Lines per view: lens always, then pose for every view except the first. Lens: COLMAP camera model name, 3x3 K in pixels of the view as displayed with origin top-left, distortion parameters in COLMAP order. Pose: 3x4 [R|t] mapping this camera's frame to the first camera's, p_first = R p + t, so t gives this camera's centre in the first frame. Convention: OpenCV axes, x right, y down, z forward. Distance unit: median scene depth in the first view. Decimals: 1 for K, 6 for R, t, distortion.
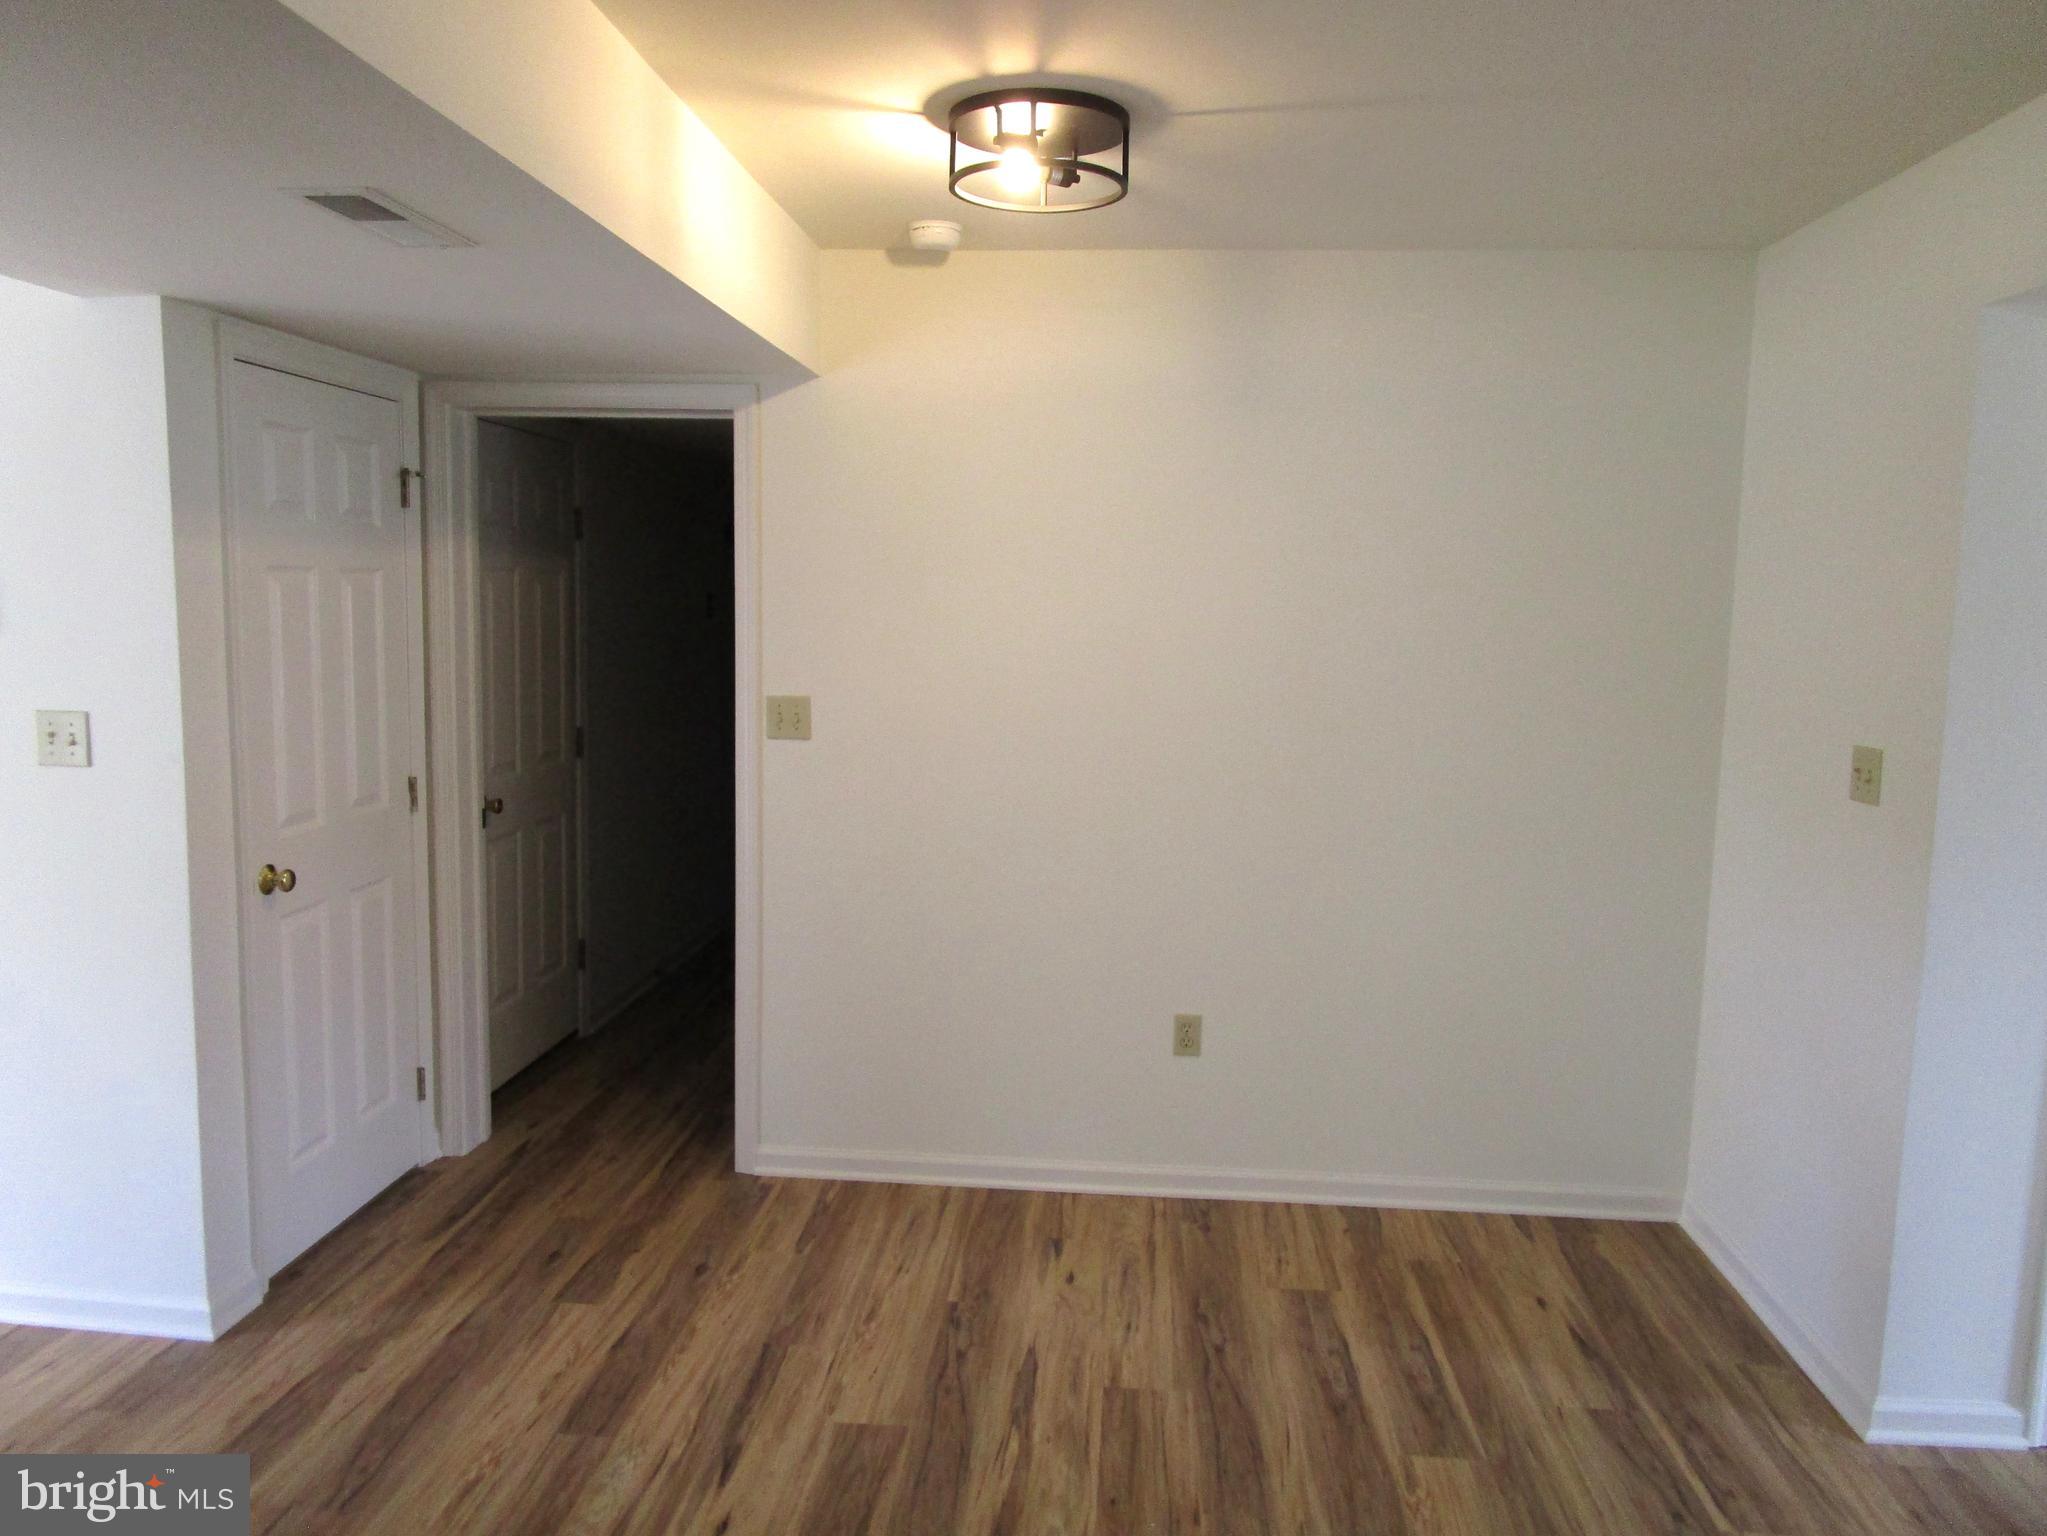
lens RADIAL K [[1462.5, 0, 1032.3], [0, 1462.5, 763.4], [0, 0, 1]] dist [-0.009151, -0.005823]
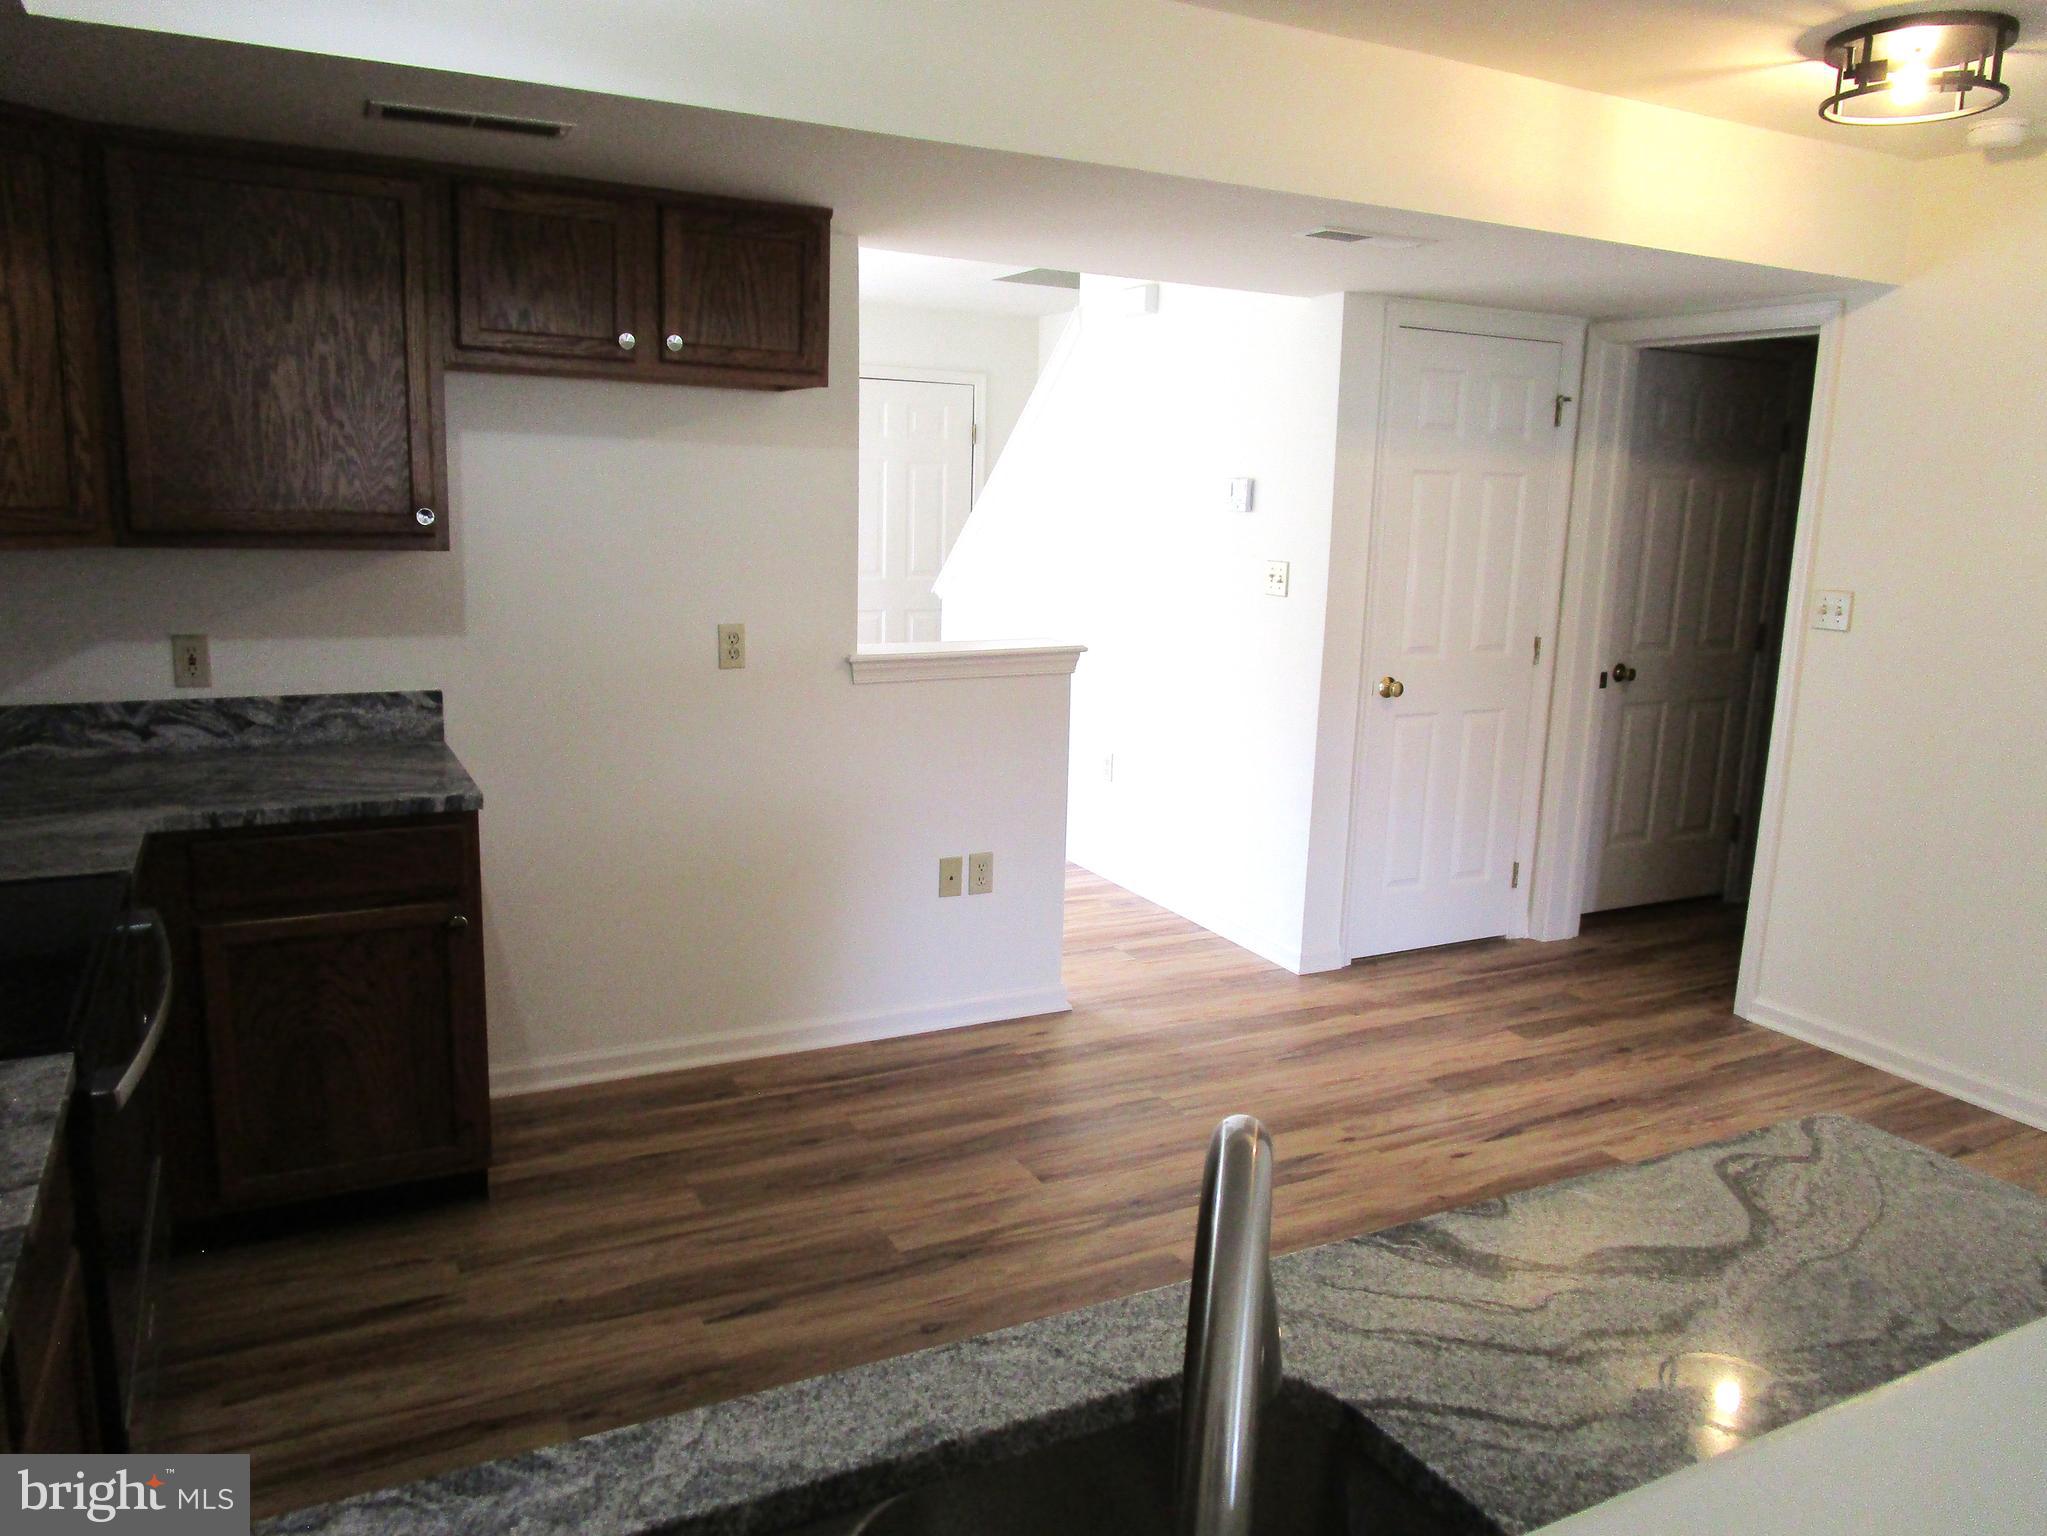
lens RADIAL K [[1478.5, 0, 1035.2], [0, 1478.5, 767.9], [0, 0, 1]] dist [-0.012673, -0.006221]
pose [[0.534817, 0.152972, -0.831006, 0.492188], [-0.113945, 0.987549, 0.108456, 0.036237], [0.837250, 0.036684, 0.545588, -0.089626]]
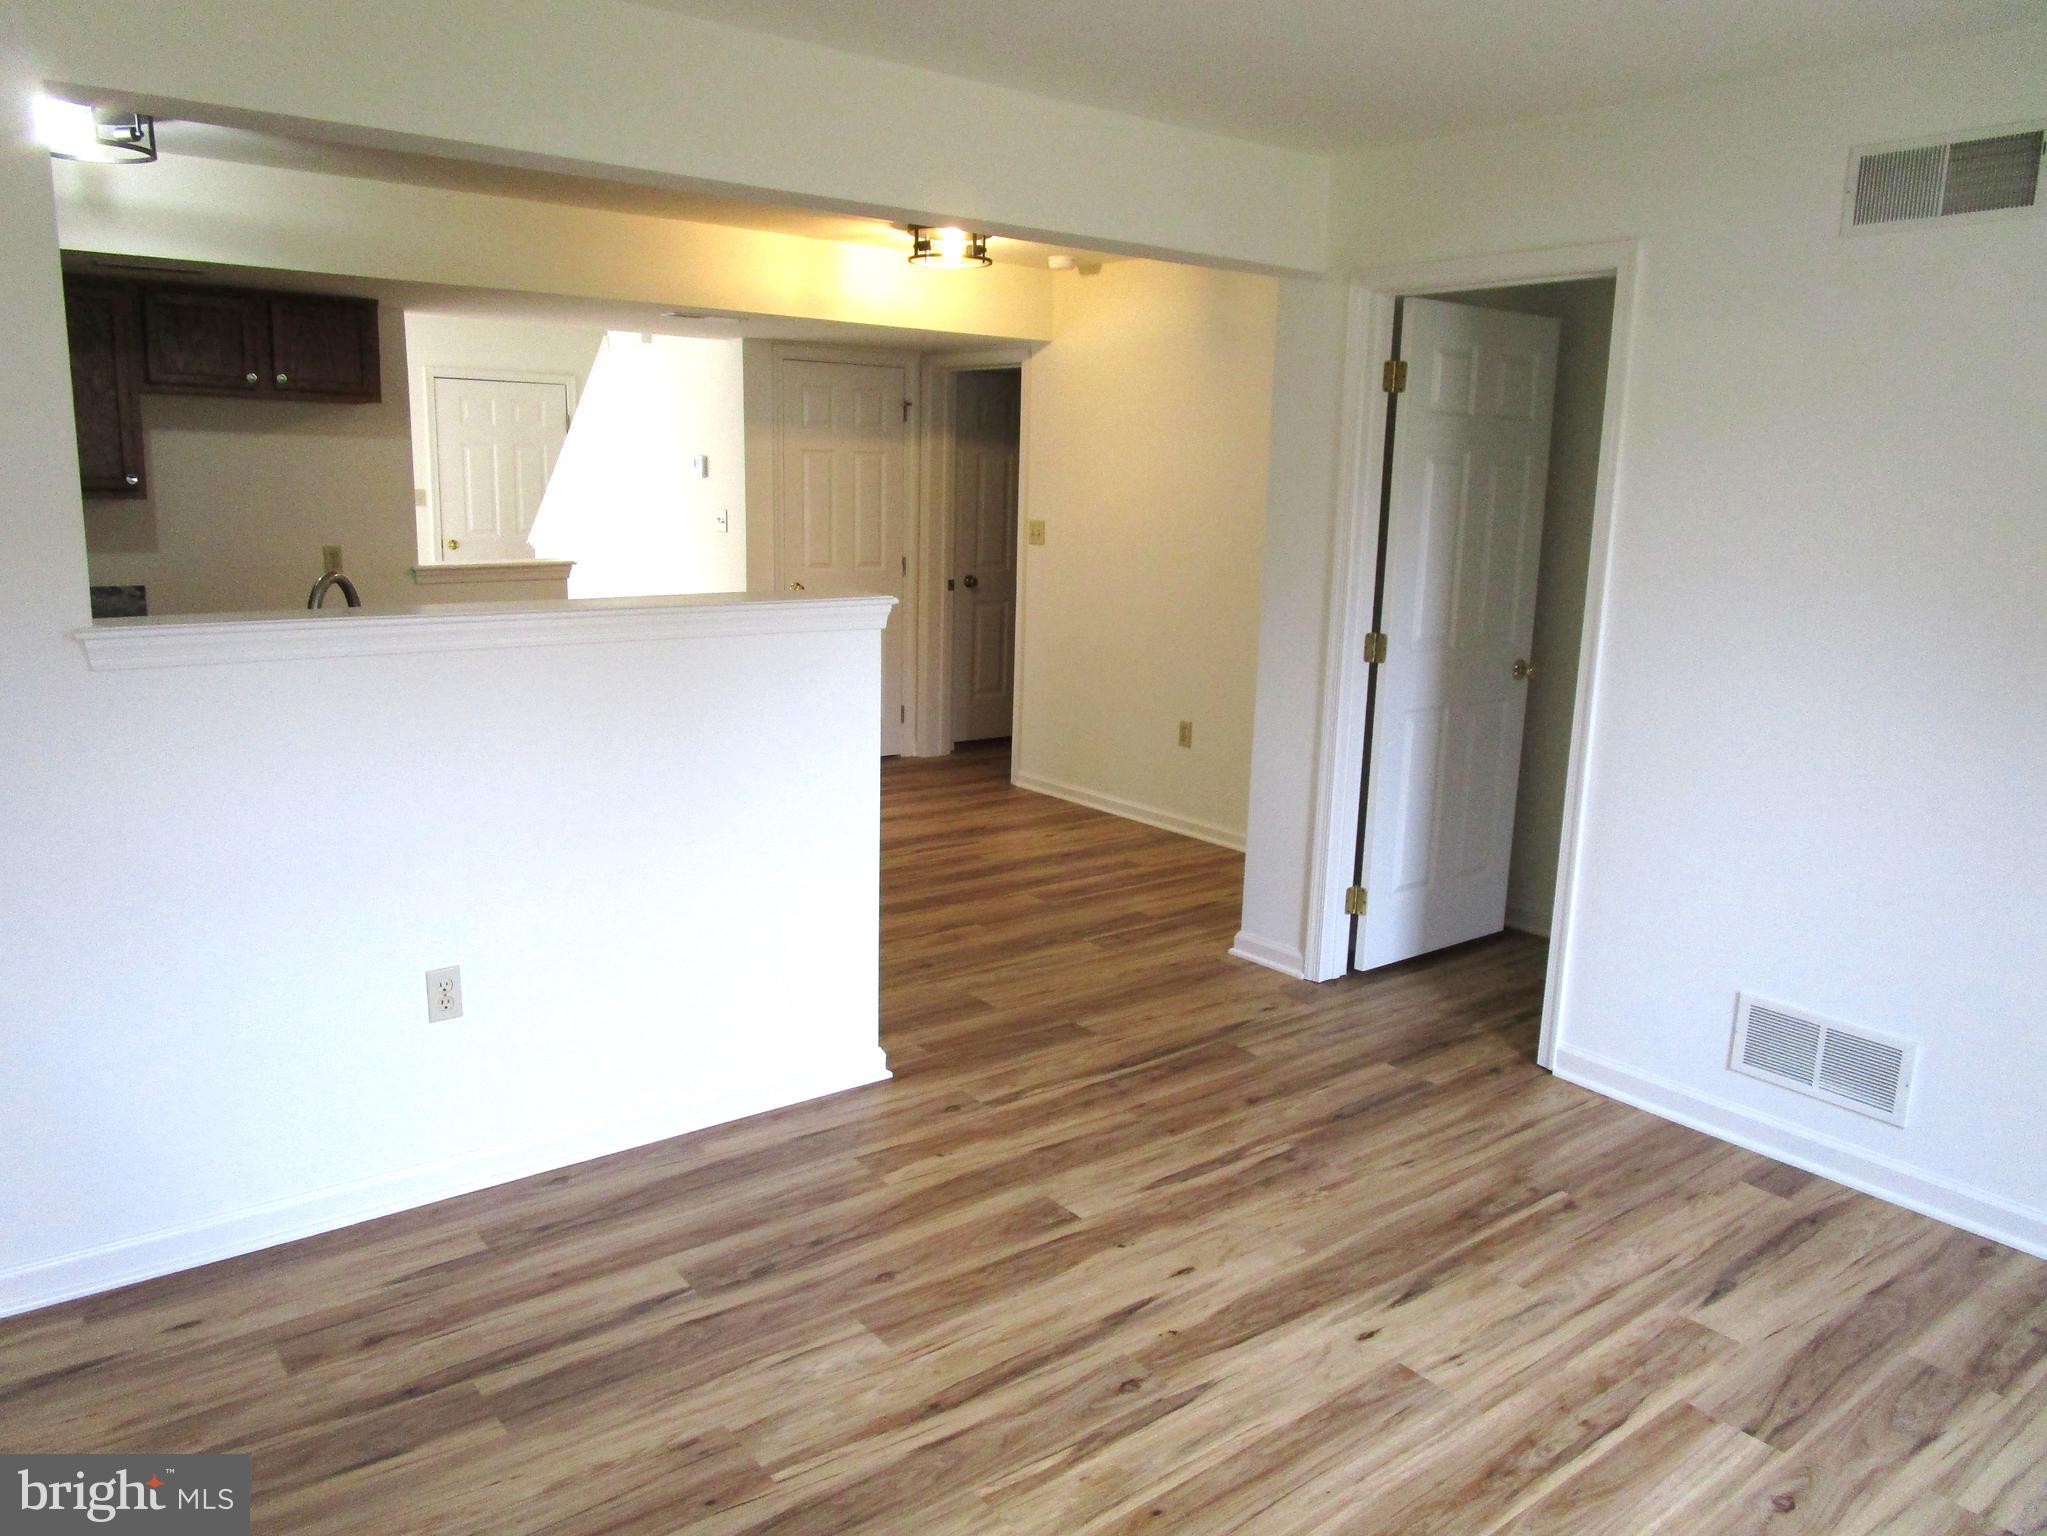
lens RADIAL K [[1462.5, 0, 1032.3], [0, 1462.5, 763.4], [0, 0, 1]] dist [-0.009151, -0.005823]
pose [[0.680566, 0.138393, -0.719498, 1.321832], [-0.093705, 0.990376, 0.101860, 0.076391], [0.726670, -0.001902, 0.686984, -0.282068]]
